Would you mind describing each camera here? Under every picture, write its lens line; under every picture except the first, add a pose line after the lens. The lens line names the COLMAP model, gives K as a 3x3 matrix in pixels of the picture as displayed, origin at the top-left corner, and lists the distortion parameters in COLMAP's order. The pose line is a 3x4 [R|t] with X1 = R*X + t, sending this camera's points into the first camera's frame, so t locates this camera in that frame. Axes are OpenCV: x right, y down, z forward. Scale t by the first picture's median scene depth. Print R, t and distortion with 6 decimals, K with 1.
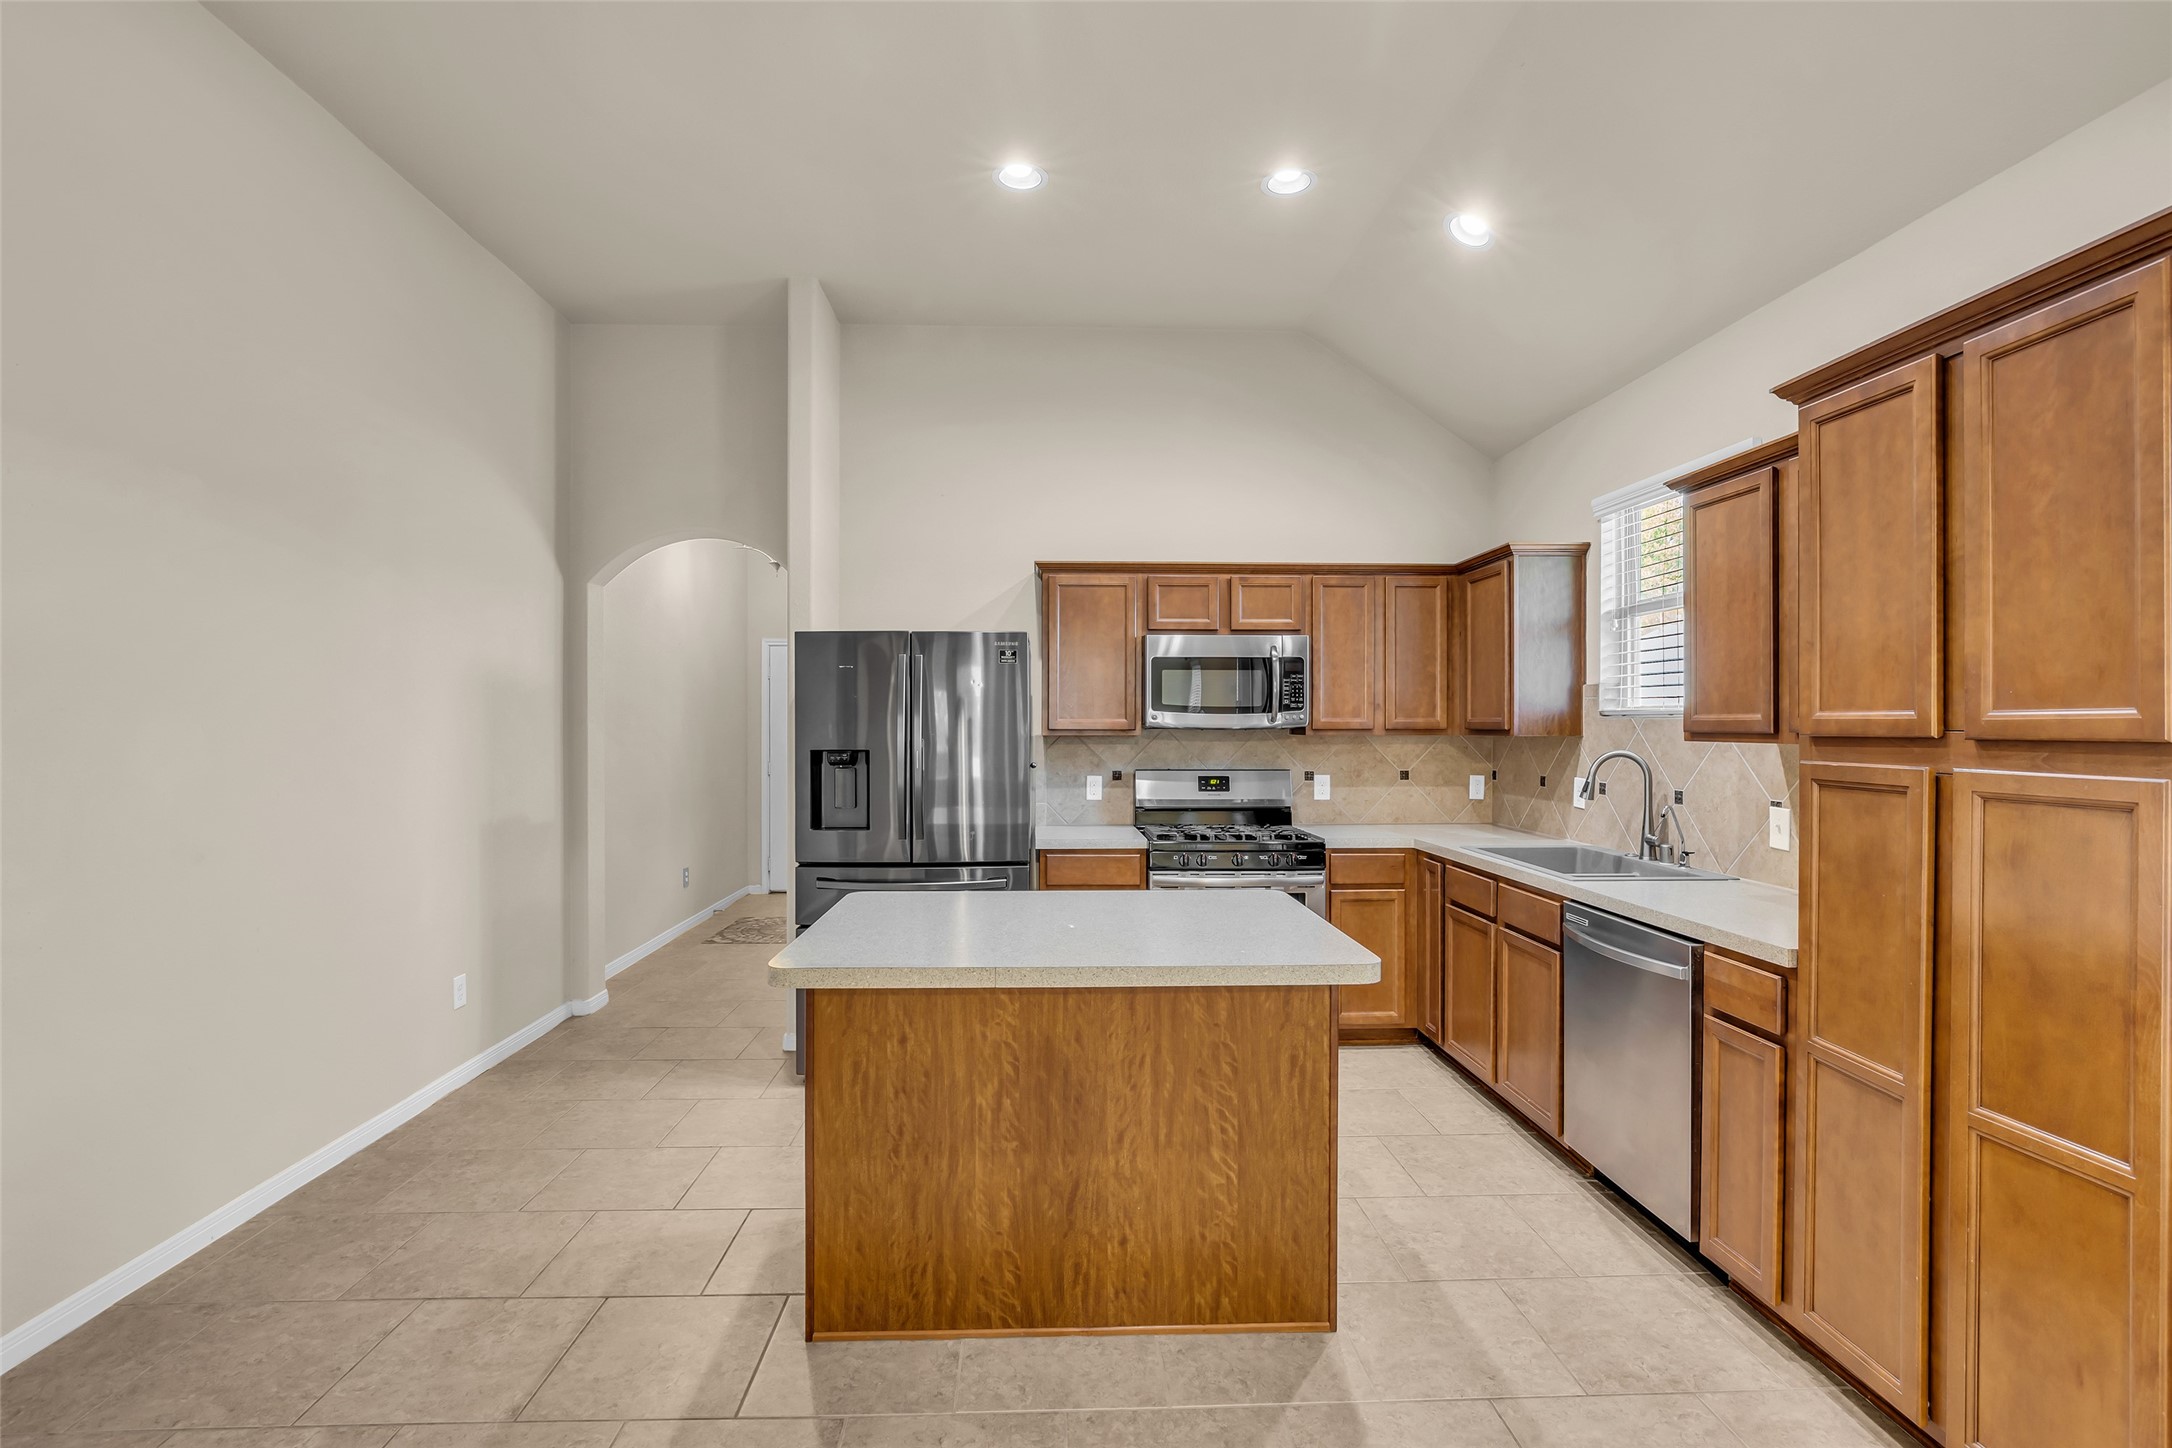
lens RADIAL K [[1002.0, 0, 1070.8], [0, 1002.0, 722.0], [0, 0, 1]] dist [-0.020120, 0.005105]
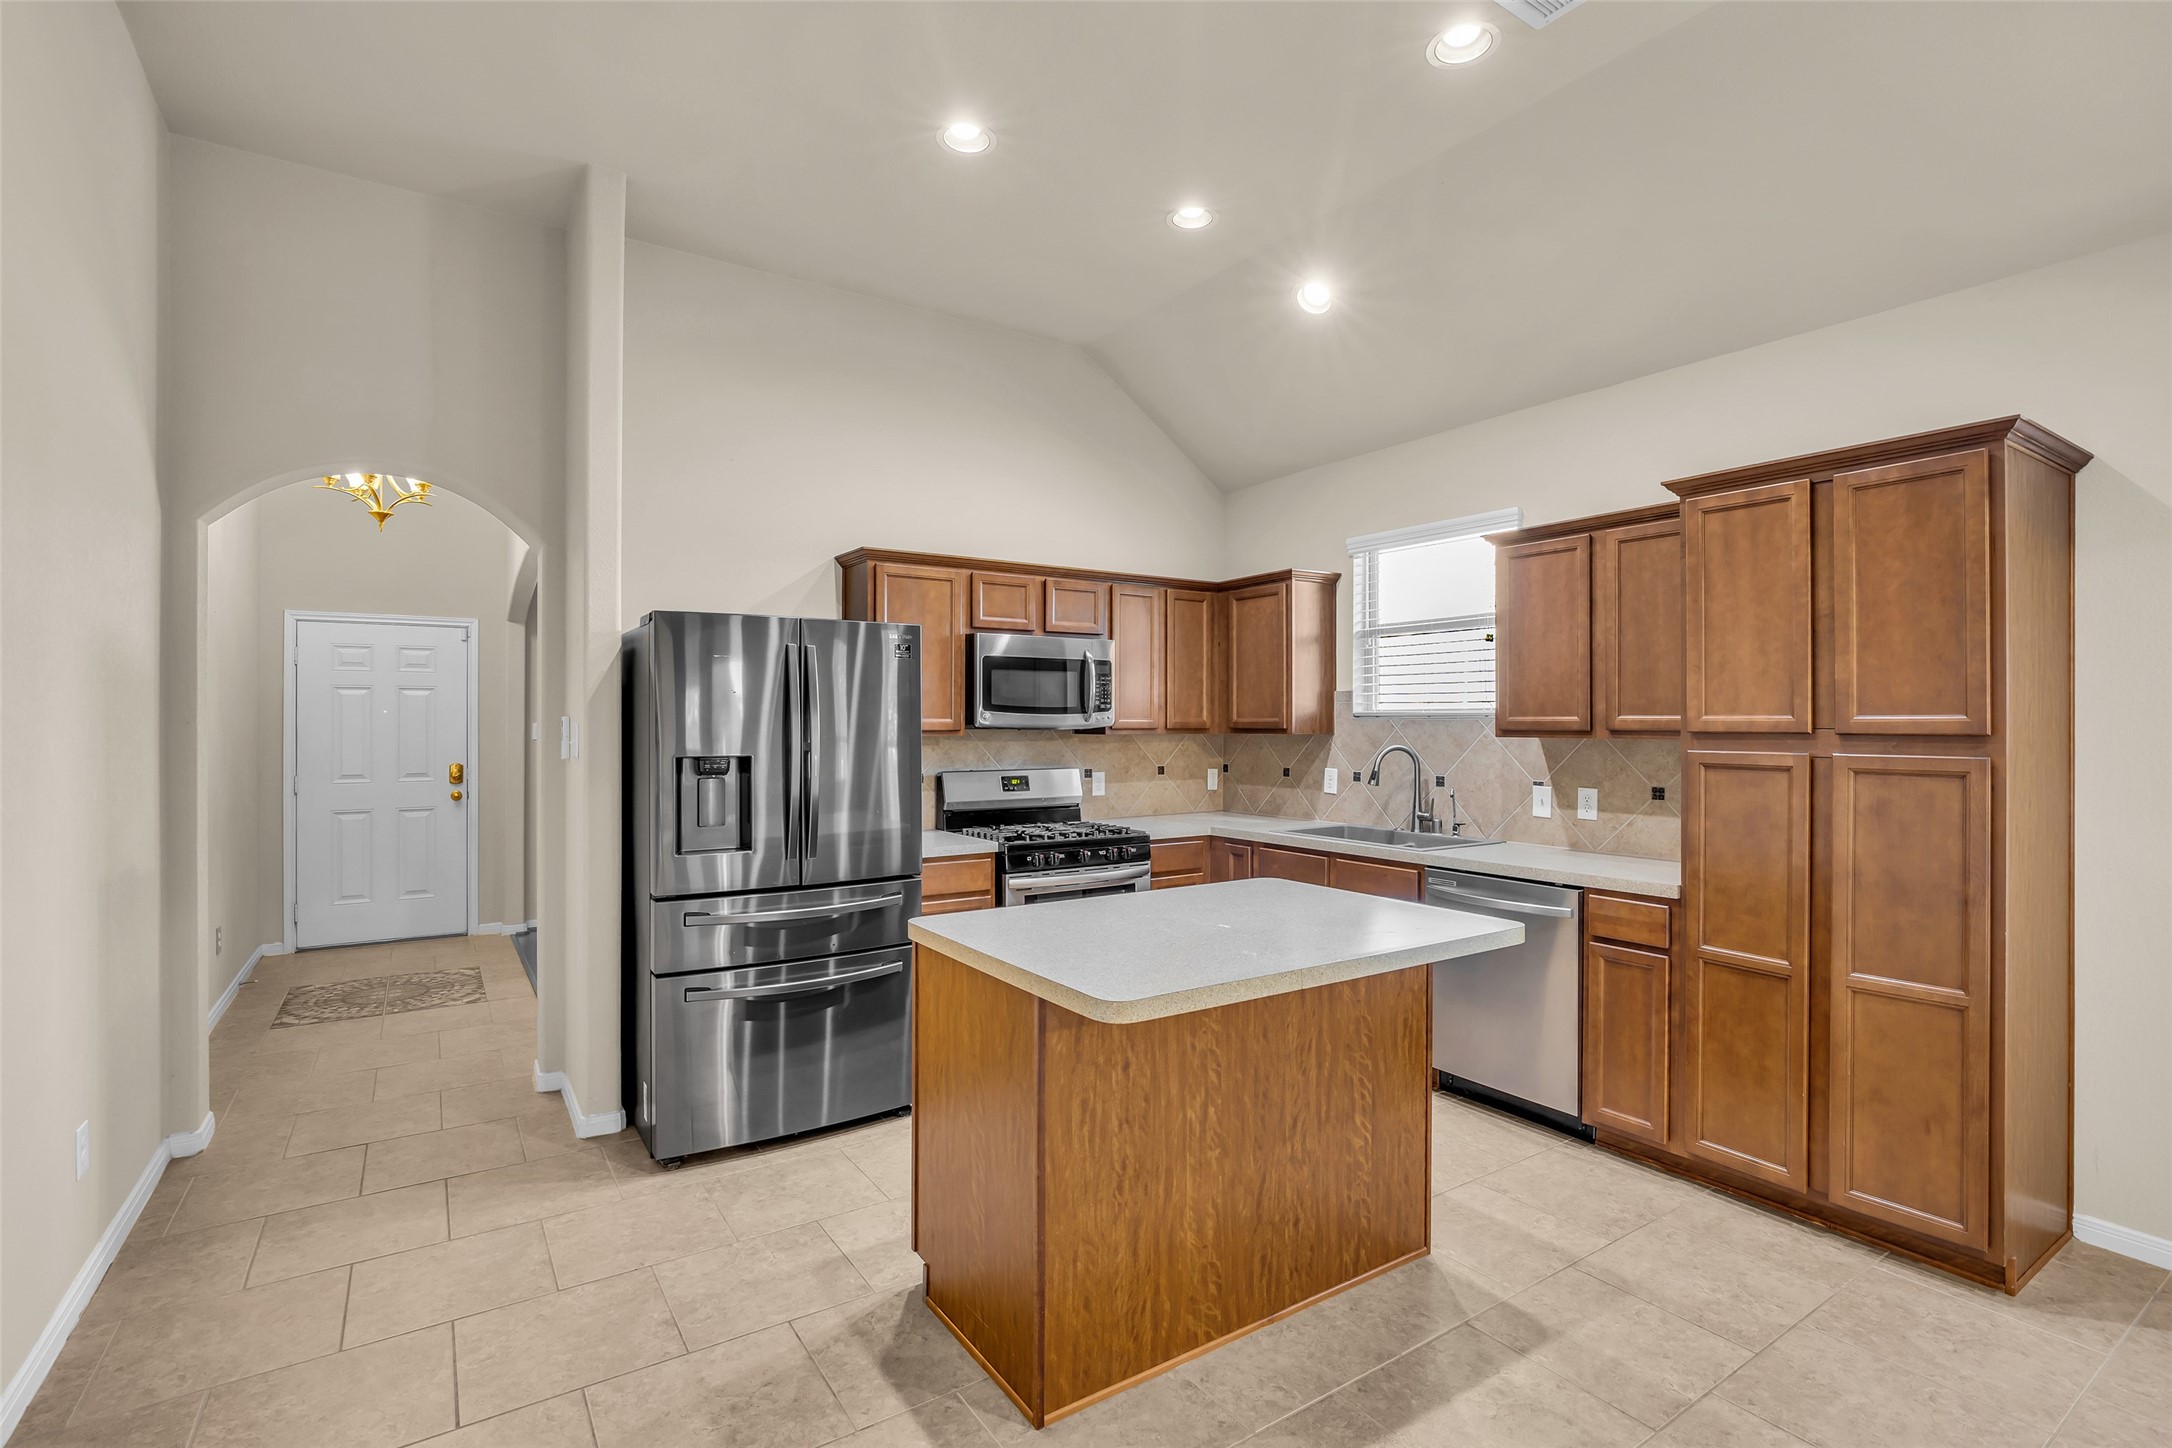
lens RADIAL K [[1002.0, 0, 1078.4], [0, 1002.0, 719.8], [0, 0, 1]] dist [-0.020120, 0.005105]
pose [[0.853291, 0.000559, 0.521434, -0.409313], [0.000087, 0.999999, -0.001214, -0.001406], [-0.521434, 0.001081, 0.853291, 0.137514]]
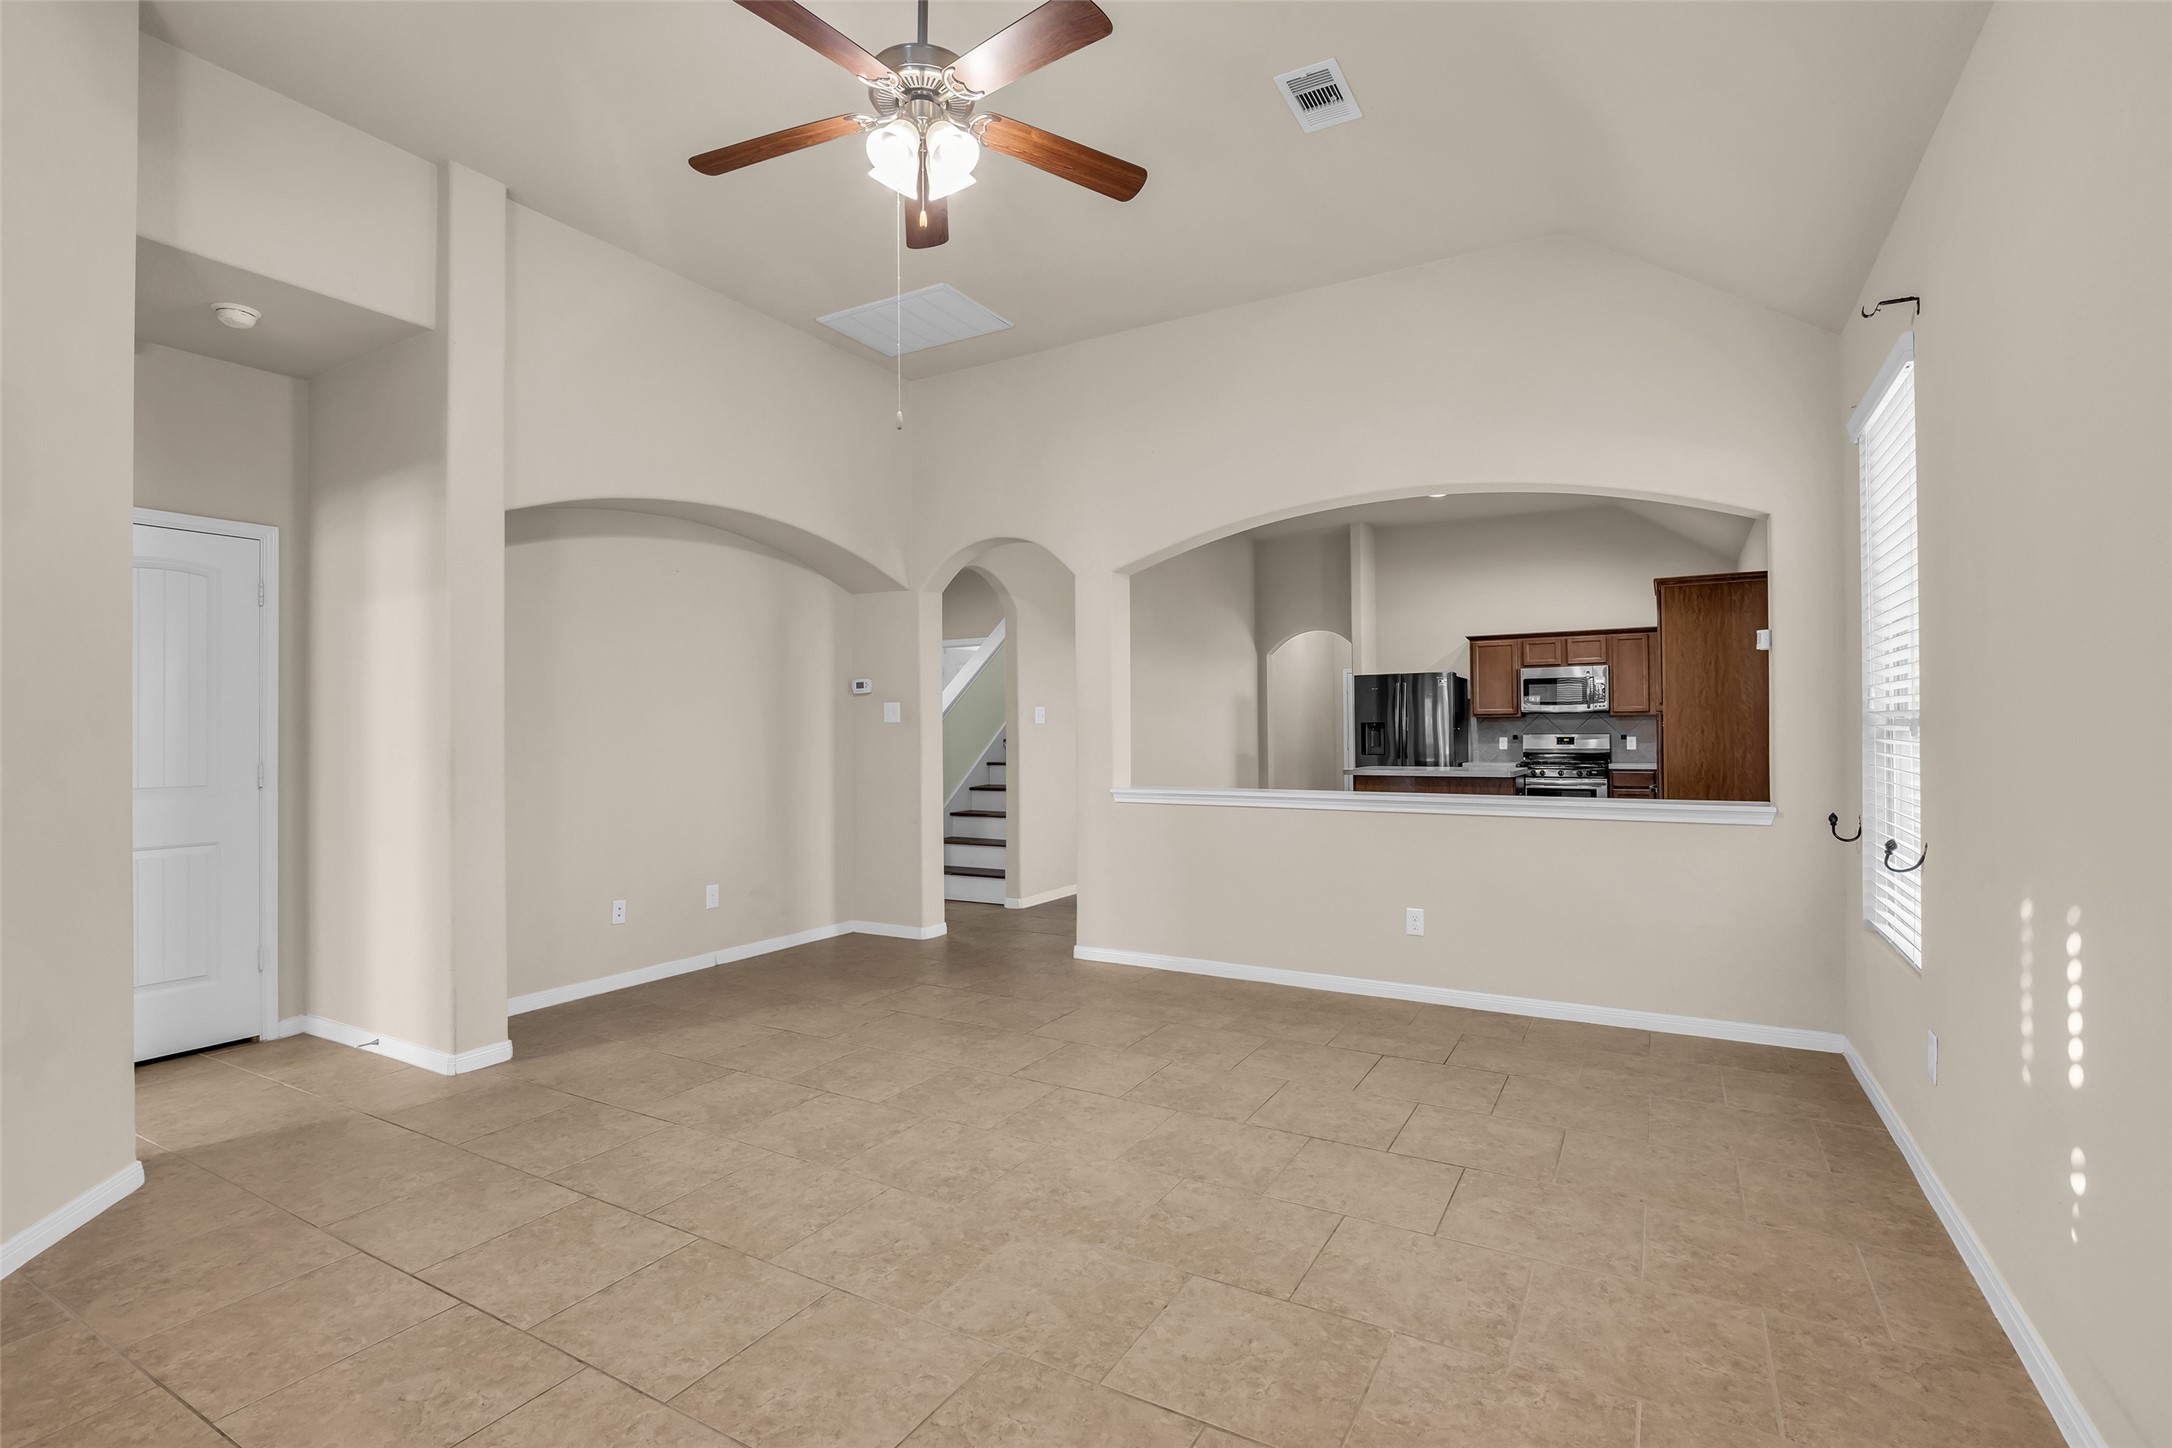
lens RADIAL K [[1002.0, 0, 1074.2], [0, 1002.0, 716.8], [0, 0, 1]] dist [-0.020120, 0.005105]
pose [[0.841631, -0.014603, -0.539855, 0.490313], [0.006993, 0.999845, -0.016143, 0.049053], [0.540008, 0.009811, 0.841603, -1.497718]]
